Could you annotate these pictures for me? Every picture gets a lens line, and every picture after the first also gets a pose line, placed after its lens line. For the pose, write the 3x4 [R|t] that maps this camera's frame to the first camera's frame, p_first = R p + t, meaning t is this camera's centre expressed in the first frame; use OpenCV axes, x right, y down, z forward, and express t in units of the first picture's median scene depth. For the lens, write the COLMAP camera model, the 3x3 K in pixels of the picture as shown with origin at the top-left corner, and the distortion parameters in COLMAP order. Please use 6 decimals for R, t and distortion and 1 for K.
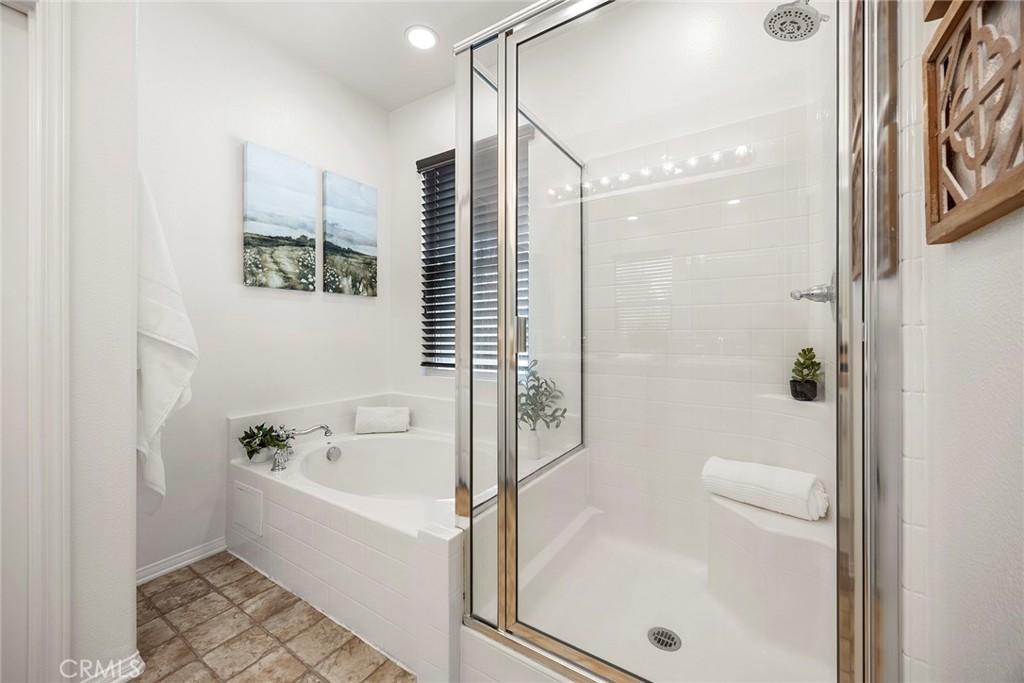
lens RADIAL K [[395.9, 0, 513.3], [0, 395.9, 334.1], [0, 0, 1]] dist [0.002201, -0.000203]
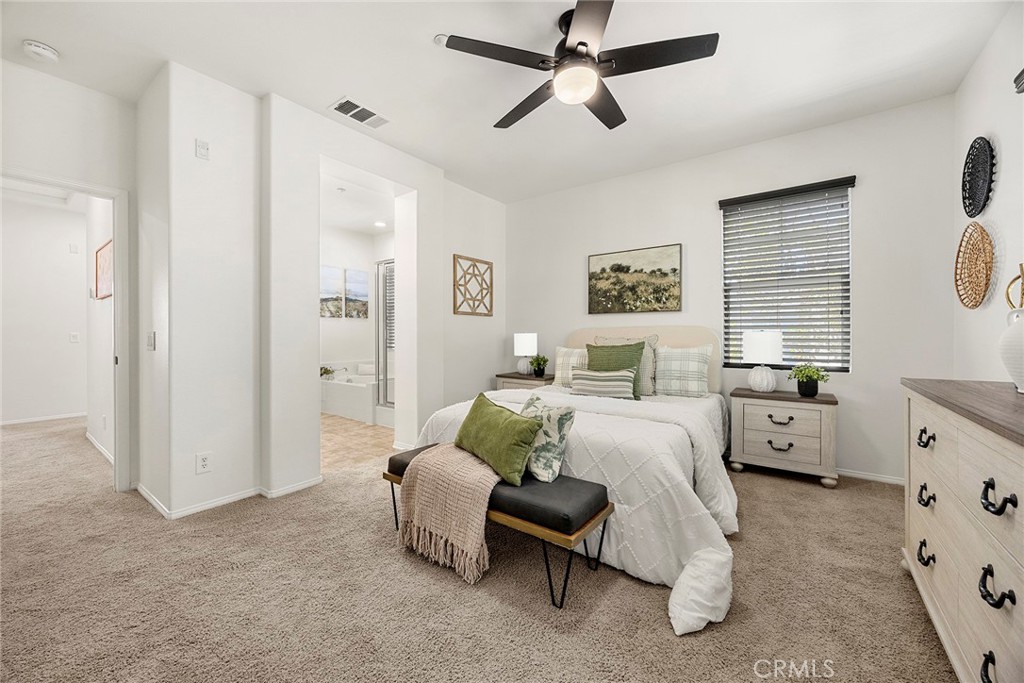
lens RADIAL K [[395.9, 0, 508.5], [0, 395.9, 337.6], [0, 0, 1]] dist [0.002201, -0.000203]
pose [[0.997270, -0.000984, -0.073834, 0.898951], [0.001379, 0.999985, 0.005312, 0.010259], [0.073828, -0.005399, 0.997256, -1.739976]]
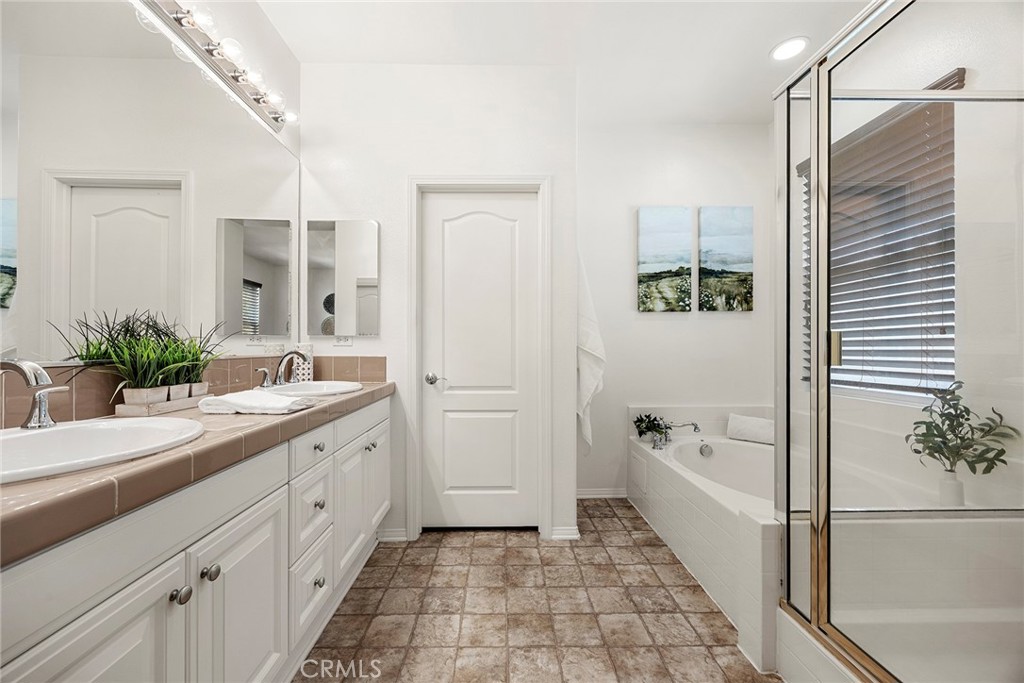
lens RADIAL K [[395.9, 0, 505.0], [0, 395.9, 348.5], [0, 0, 1]] dist [0.002201, -0.000203]
pose [[0.555166, 0.002936, -0.831735, 0.218440], [0.001521, 0.999989, 0.004545, -0.002702], [0.831738, -0.003788, 0.555155, -0.156774]]
